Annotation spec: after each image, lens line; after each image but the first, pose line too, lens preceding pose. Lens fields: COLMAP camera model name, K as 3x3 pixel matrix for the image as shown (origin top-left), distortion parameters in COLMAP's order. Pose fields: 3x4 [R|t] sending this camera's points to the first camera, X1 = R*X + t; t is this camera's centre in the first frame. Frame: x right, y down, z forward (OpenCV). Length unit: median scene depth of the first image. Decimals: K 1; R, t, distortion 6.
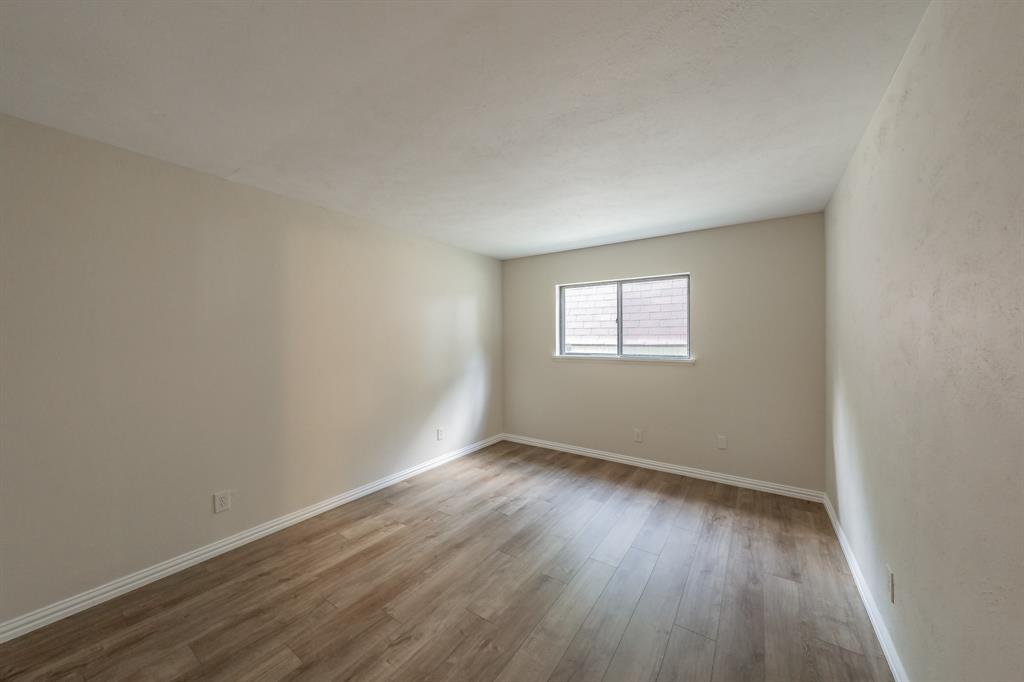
lens RADIAL K [[352.3, 0, 514.7], [0, 352.3, 339.2], [0, 0, 1]] dist [0.001186, 0.000218]
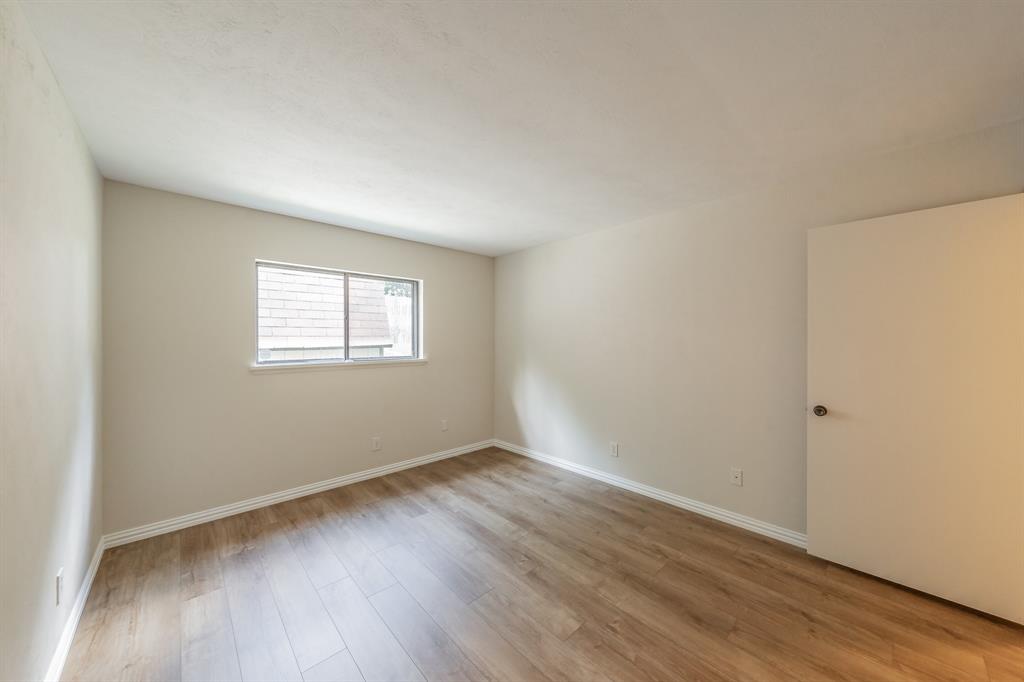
lens RADIAL K [[362.8, 0, 508.7], [0, 362.8, 335.3], [0, 0, 1]] dist [0.000798, 0.000085]
pose [[0.225208, 0.009389, 0.974266, -0.644564], [0.007978, 0.999902, -0.011480, -0.000096], [-0.974278, 0.010358, 0.225111, 0.554925]]
